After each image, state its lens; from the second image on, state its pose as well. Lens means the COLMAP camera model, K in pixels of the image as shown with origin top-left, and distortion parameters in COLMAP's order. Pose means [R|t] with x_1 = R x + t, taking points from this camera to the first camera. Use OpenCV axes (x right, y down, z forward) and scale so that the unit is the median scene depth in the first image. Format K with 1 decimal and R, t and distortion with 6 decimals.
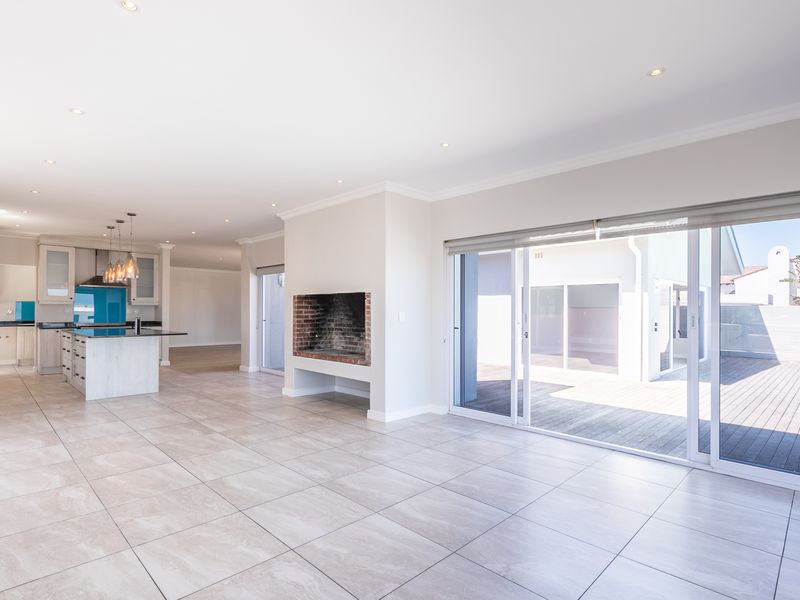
lens RADIAL K [[436.5, 0, 392.1], [0, 436.5, 304.2], [0, 0, 1]] dist [-0.001338, 0.000122]
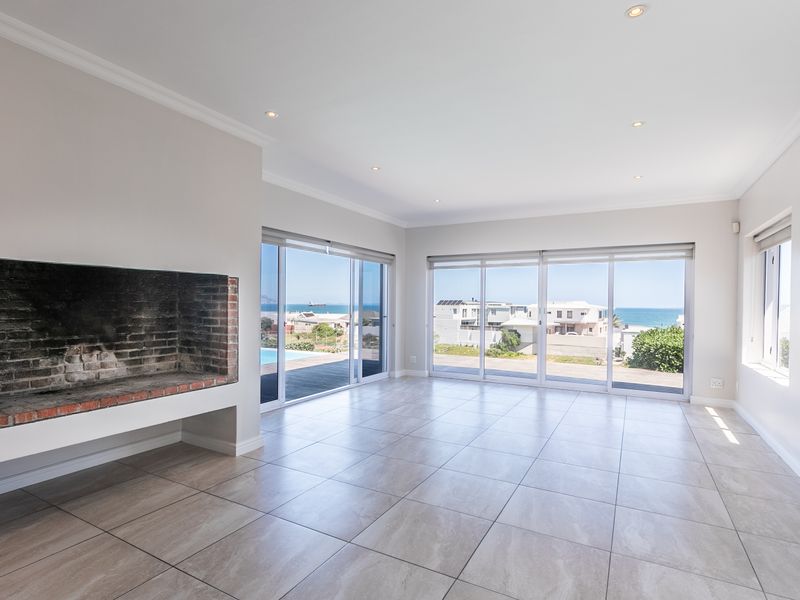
lens RADIAL K [[436.5, 0, 395.0], [0, 436.5, 302.8], [0, 0, 1]] dist [-0.001338, 0.000122]
pose [[-0.279517, -0.001515, 0.960139, -0.795229], [-0.019170, 0.999808, -0.004003, 0.012379], [-0.959949, -0.019525, -0.279493, 0.952493]]
